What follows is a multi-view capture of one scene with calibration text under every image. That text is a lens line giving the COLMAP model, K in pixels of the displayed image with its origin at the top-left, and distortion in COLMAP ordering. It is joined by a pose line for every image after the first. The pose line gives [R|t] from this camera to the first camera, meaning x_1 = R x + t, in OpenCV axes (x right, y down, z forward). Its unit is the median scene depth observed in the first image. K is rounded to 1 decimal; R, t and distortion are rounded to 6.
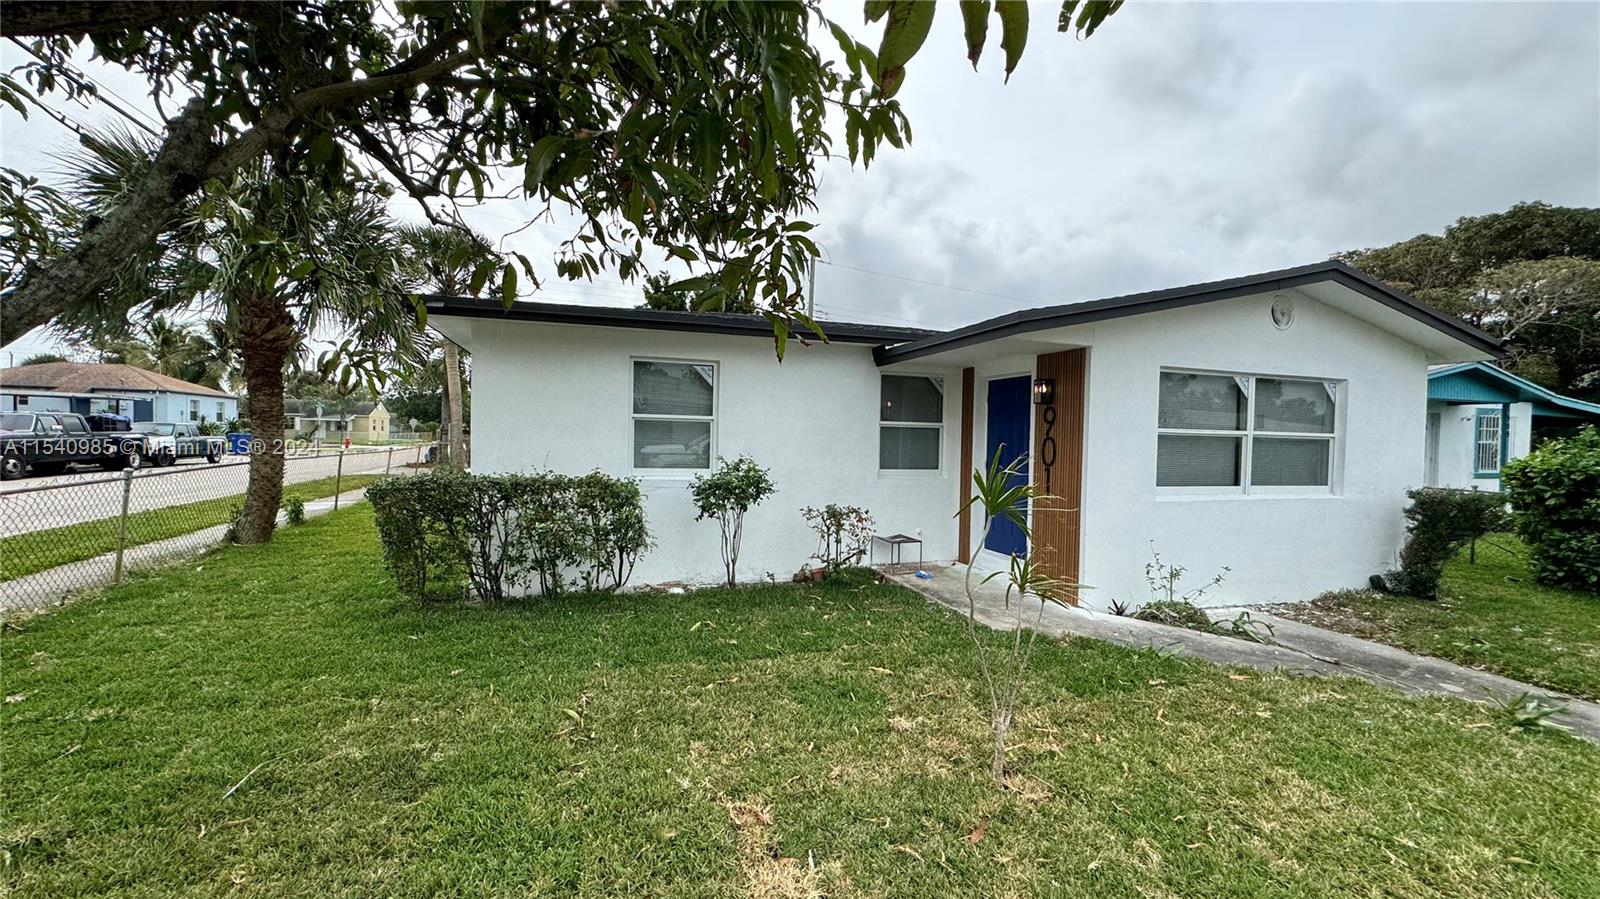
lens RADIAL K [[633.4, 0, 802.0], [0, 633.4, 446.3], [0, 0, 1]] dist [-0.002538, -0.000057]
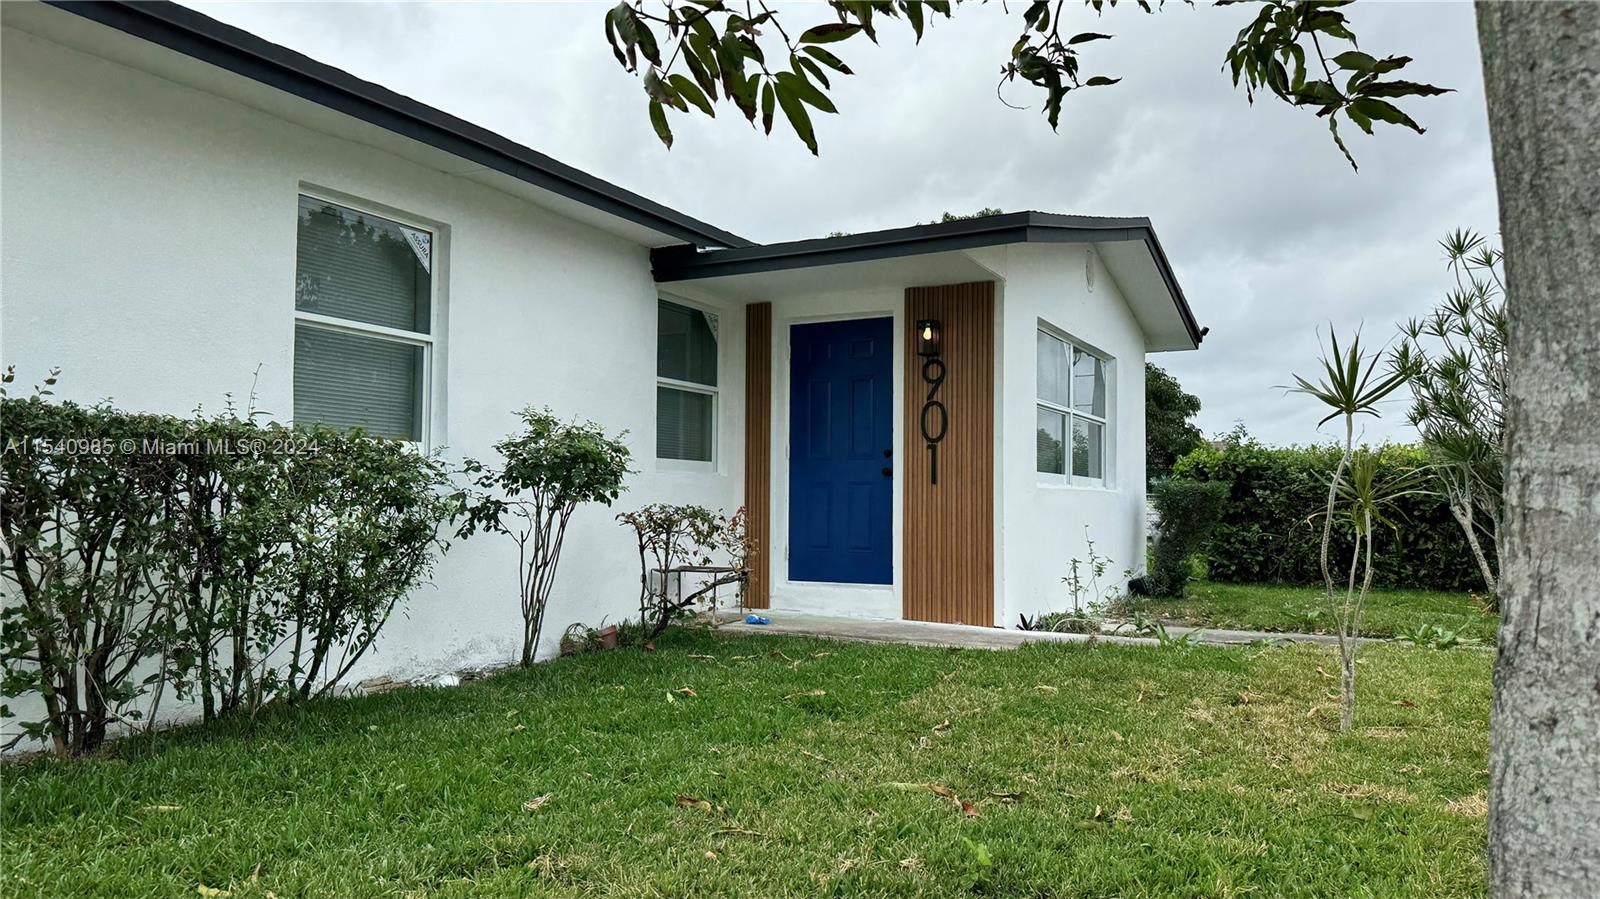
lens RADIAL K [[1108.2, 0, 793.8], [0, 1108.2, 452.7], [0, 0, 1]] dist [0.108675, -0.169321]
pose [[0.727534, 0.018131, 0.685832, -0.541455], [0.015514, 0.998960, -0.042866, 0.087391], [-0.685896, 0.041827, 0.726496, 0.178154]]
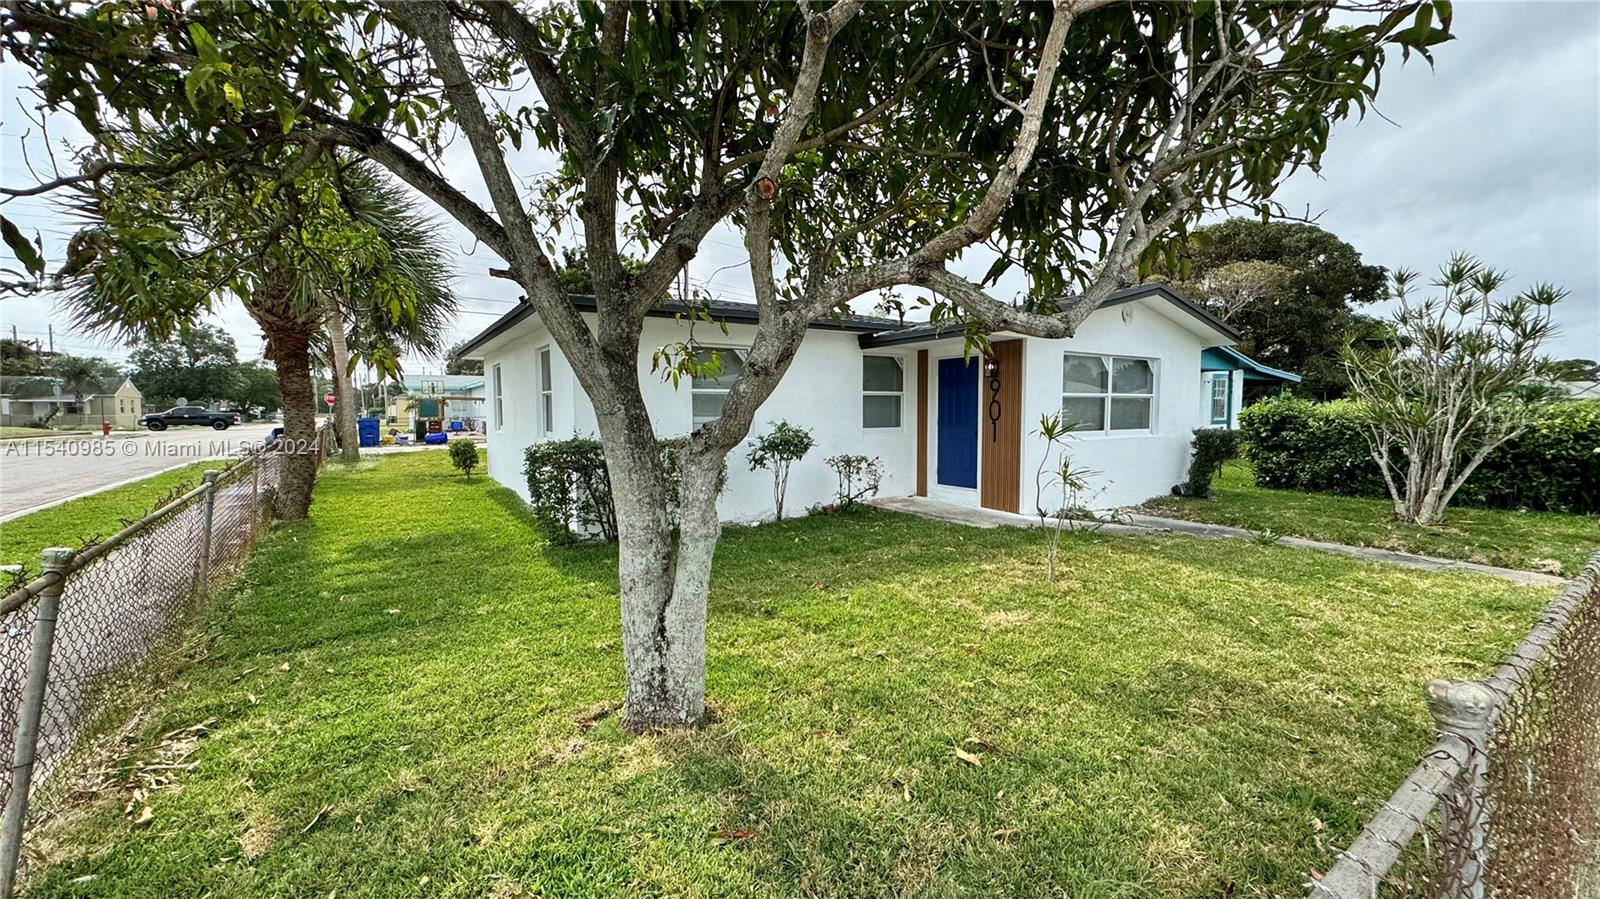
lens RADIAL K [[633.4, 0, 802.0], [0, 633.4, 446.3], [0, 0, 1]] dist [-0.002538, -0.000057]
pose [[0.965059, -0.040528, 0.258878, -0.374613], [0.027816, 0.998229, 0.052579, 0.001701], [-0.260550, -0.043541, 0.964478, -0.254058]]
